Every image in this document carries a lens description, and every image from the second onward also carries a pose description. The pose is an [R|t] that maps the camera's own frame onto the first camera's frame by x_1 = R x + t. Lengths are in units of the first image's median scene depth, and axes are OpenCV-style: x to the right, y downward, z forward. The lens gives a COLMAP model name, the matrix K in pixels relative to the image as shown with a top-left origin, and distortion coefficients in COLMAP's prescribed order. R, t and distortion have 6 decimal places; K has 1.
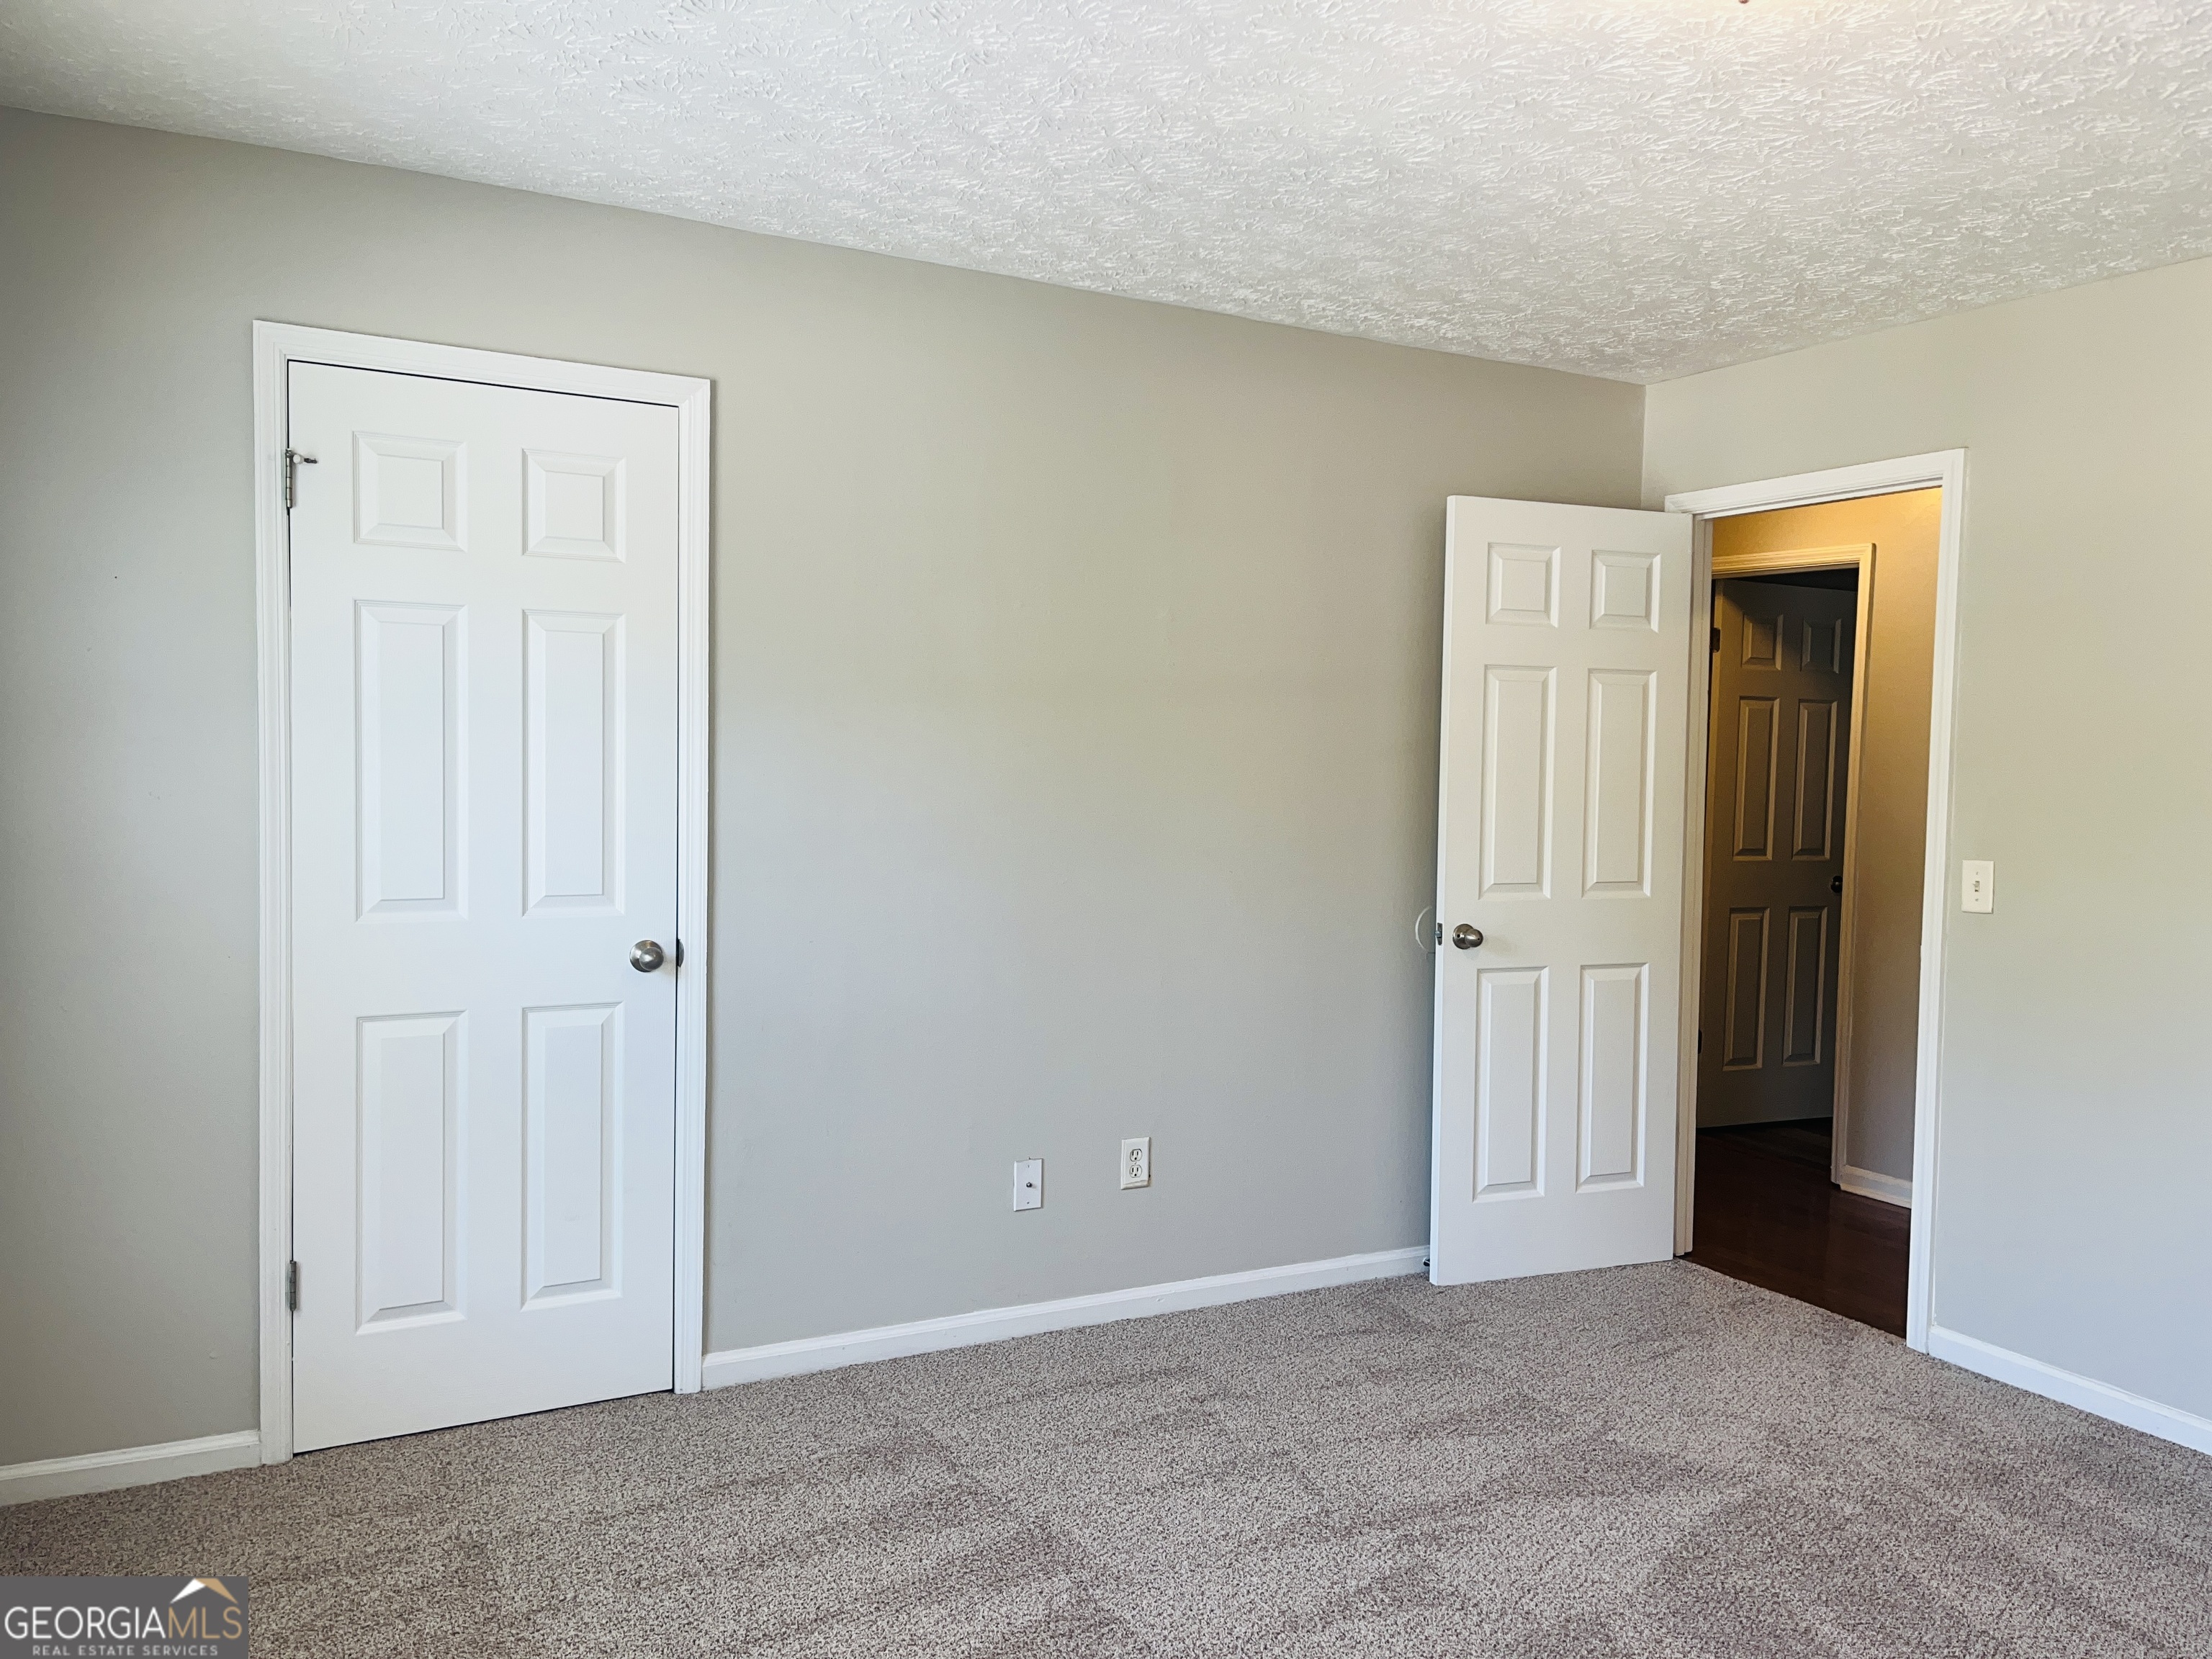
lens RADIAL K [[1666.1, 0, 1108.1], [0, 1666.1, 843.1], [0, 0, 1]] dist [0.057040, -0.077103]
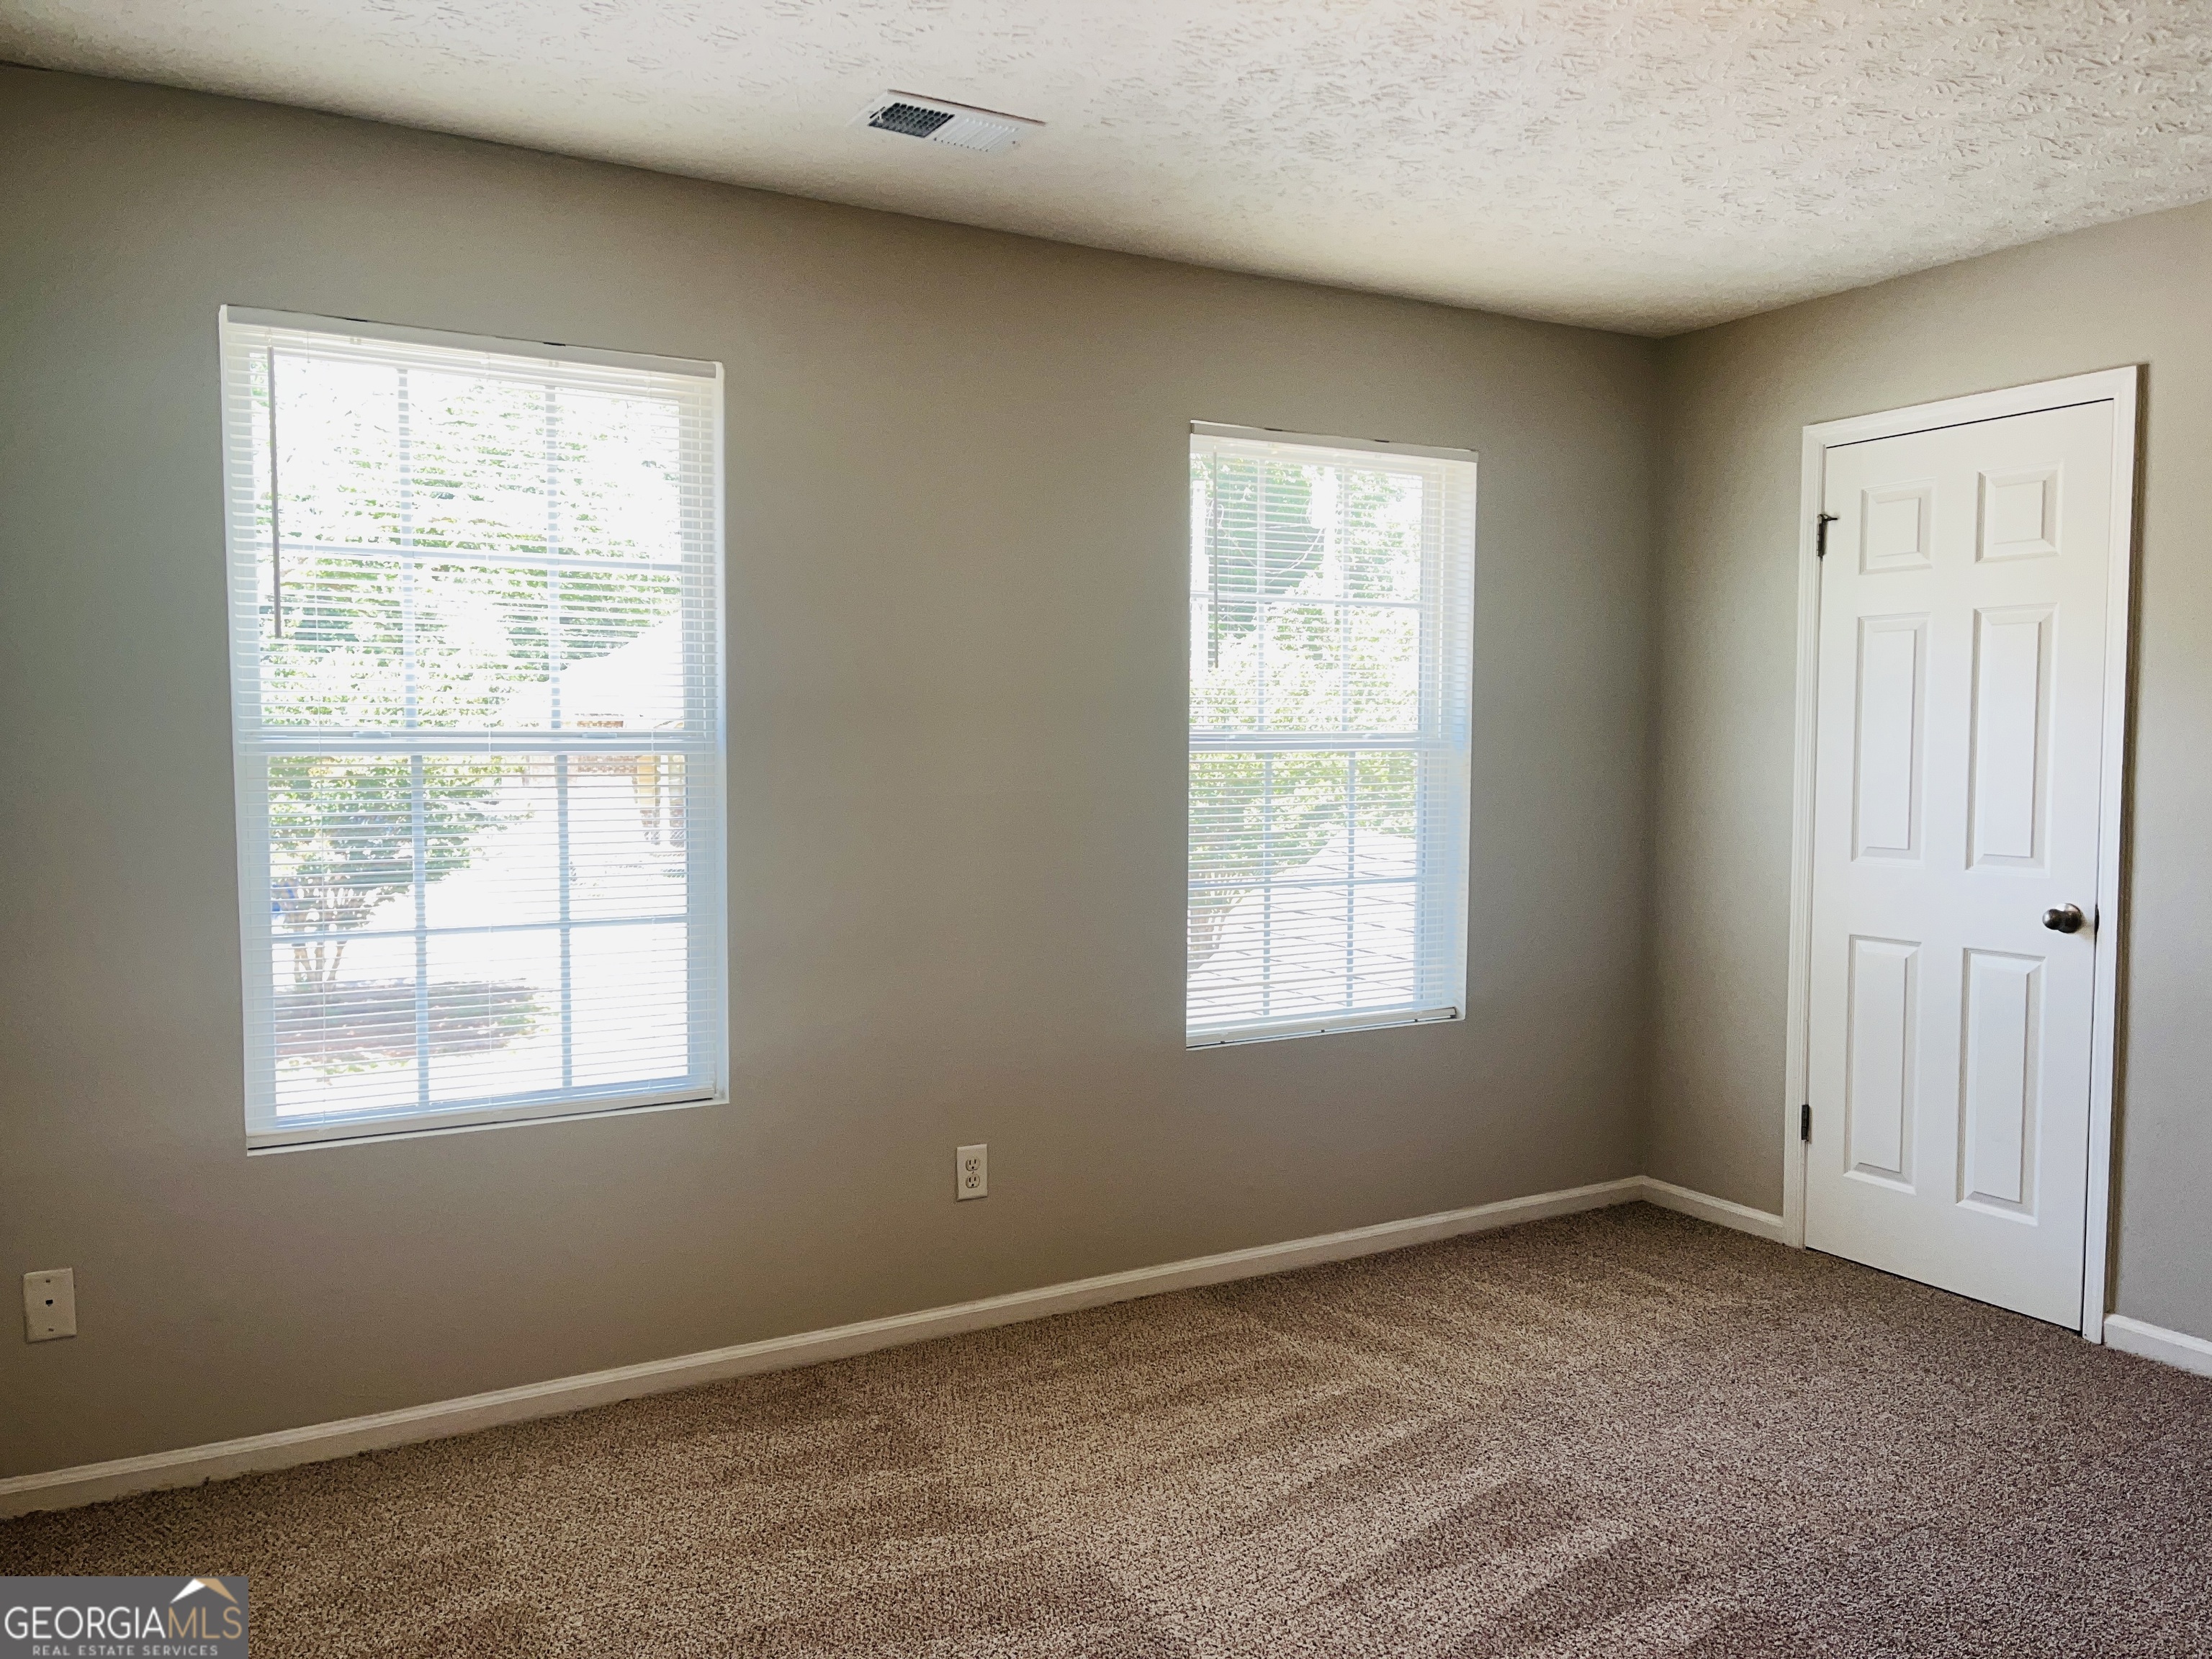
lens RADIAL K [[1666.1, 0, 1108.1], [0, 1666.1, 843.1], [0, 0, 1]] dist [0.057040, -0.077103]
pose [[0.010969, 0.047925, -0.998791, 0.874741], [-0.052213, 0.997516, 0.047291, 0.000336], [0.998576, 0.051631, 0.013444, 0.405462]]
